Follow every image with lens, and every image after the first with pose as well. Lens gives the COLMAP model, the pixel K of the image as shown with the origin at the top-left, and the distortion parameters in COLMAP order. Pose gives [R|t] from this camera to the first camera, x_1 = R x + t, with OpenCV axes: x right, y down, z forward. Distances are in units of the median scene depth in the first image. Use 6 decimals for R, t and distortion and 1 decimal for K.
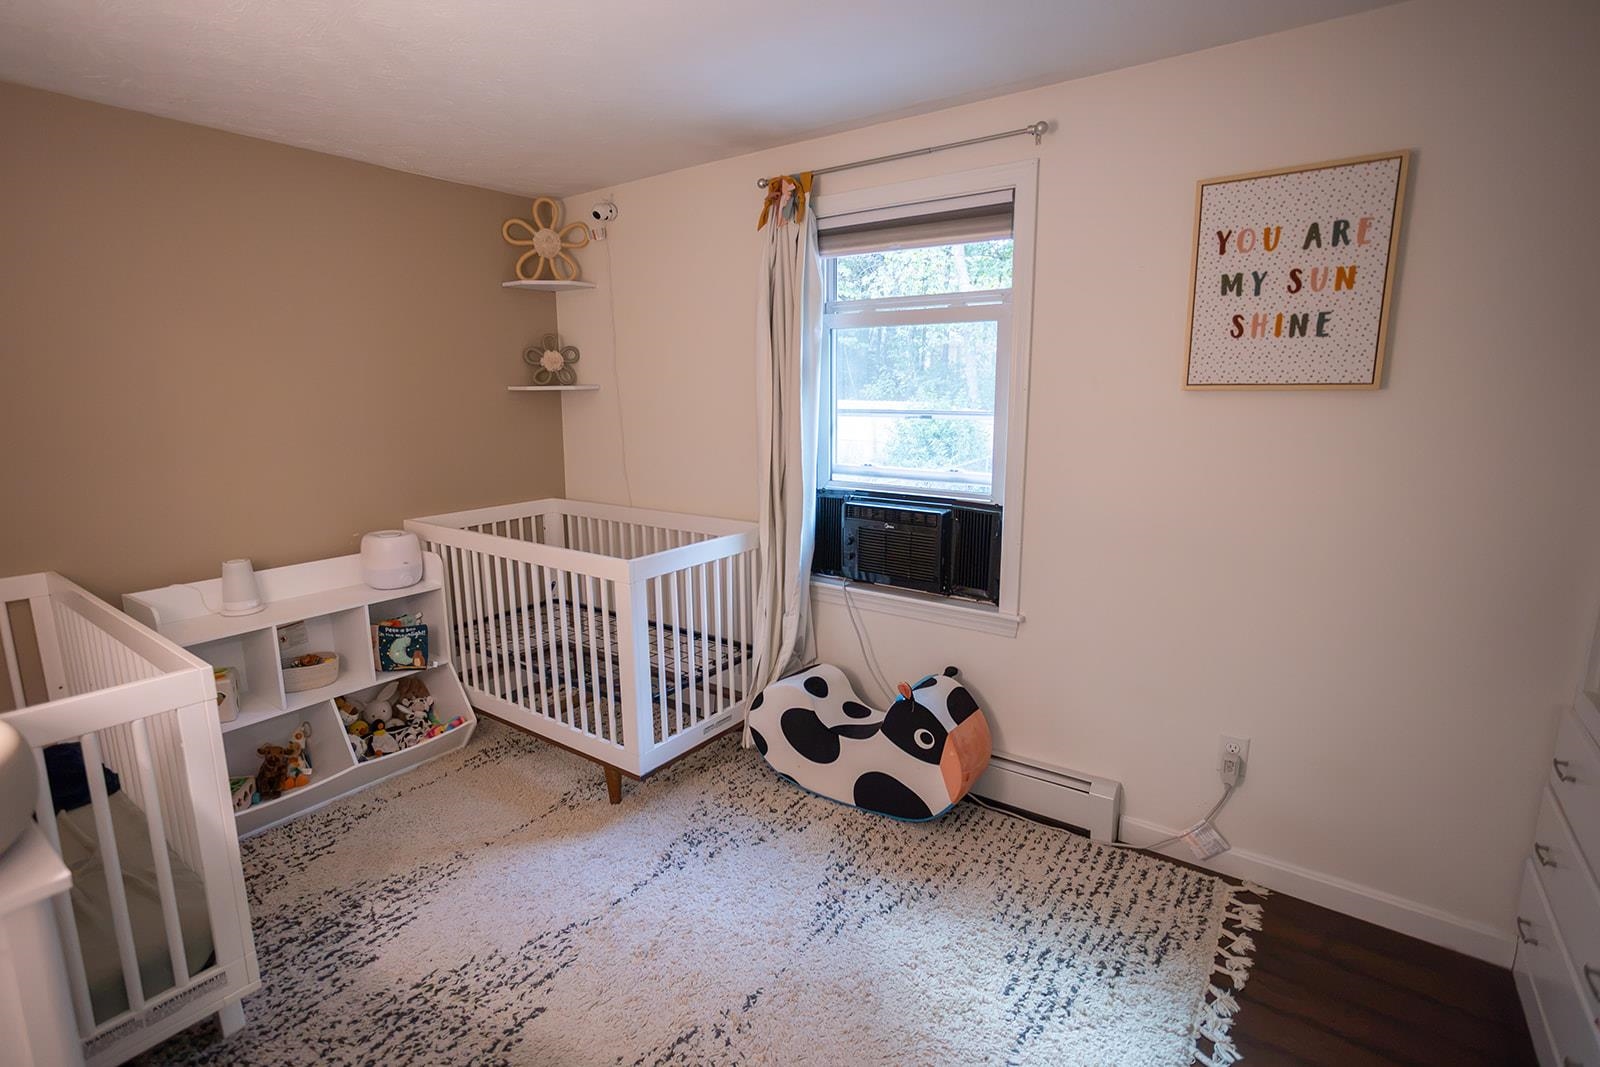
lens RADIAL K [[784.0, 0, 794.1], [0, 784.0, 530.7], [0, 0, 1]] dist [-0.059031, 0.027653]
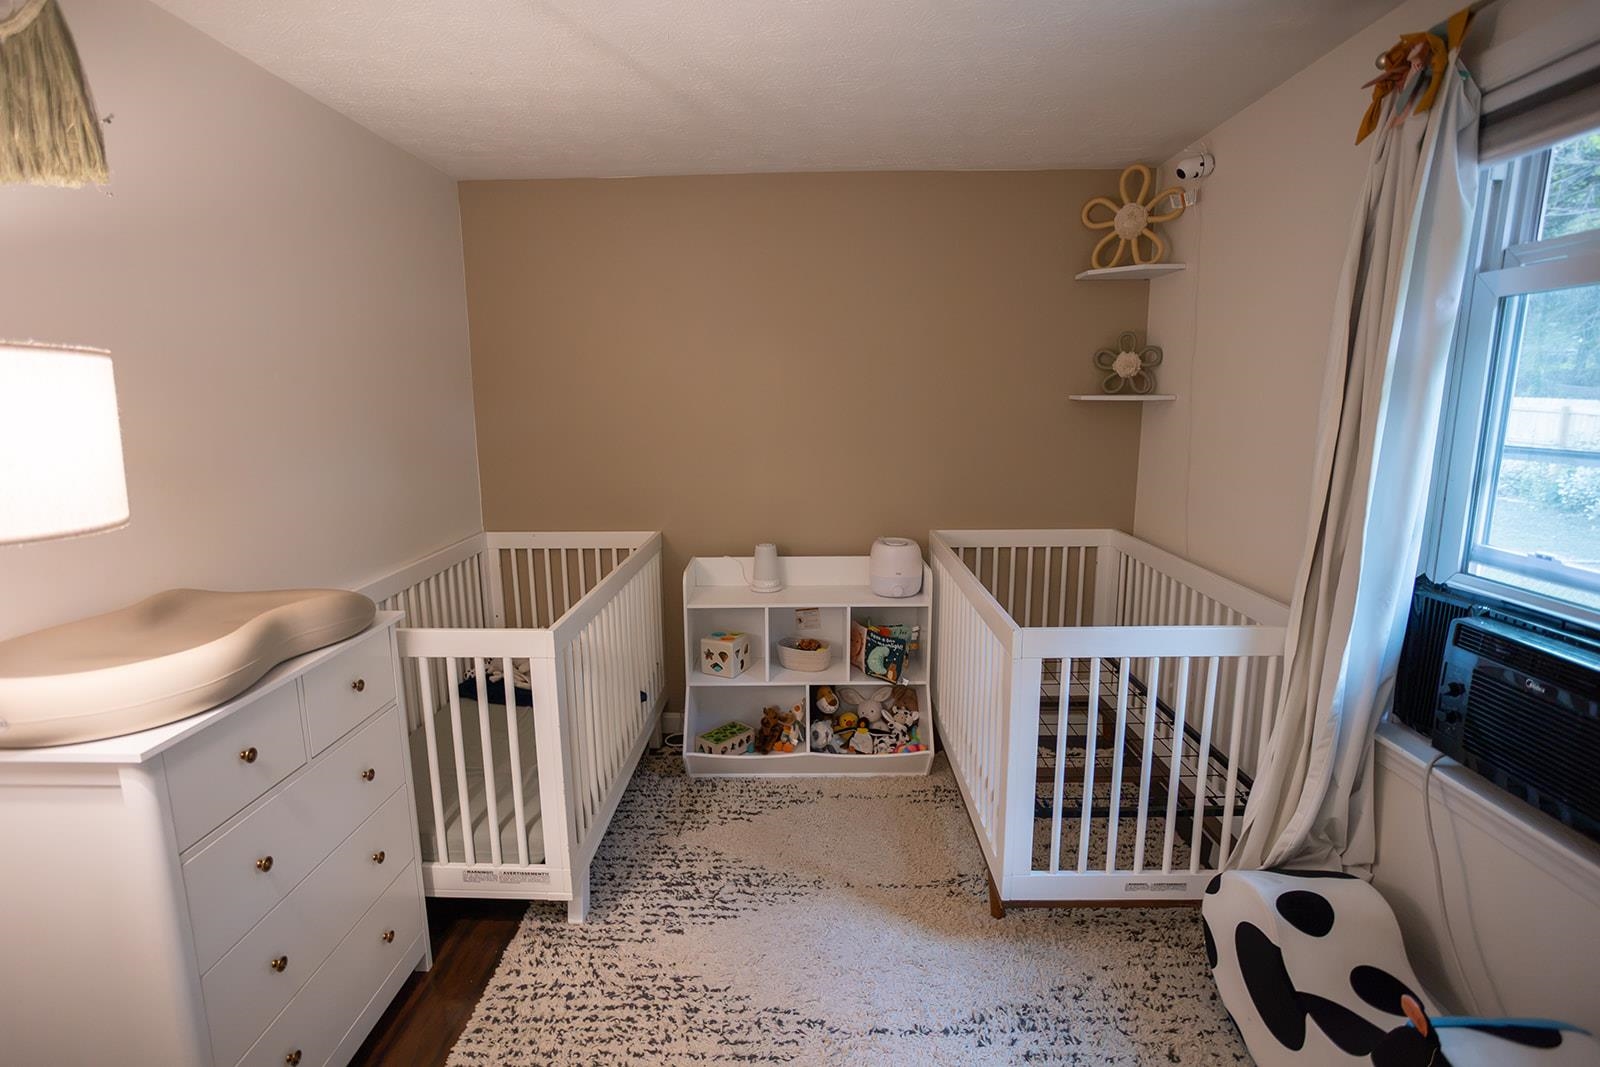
lens RADIAL K [[784.0, 0, 794.1], [0, 784.0, 530.7], [0, 0, 1]] dist [-0.059031, 0.027653]
pose [[0.552193, 0.144868, -0.821034, 0.239179], [-0.144651, 0.986499, 0.076778, -0.070891], [0.821072, 0.076367, 0.565693, 0.324232]]
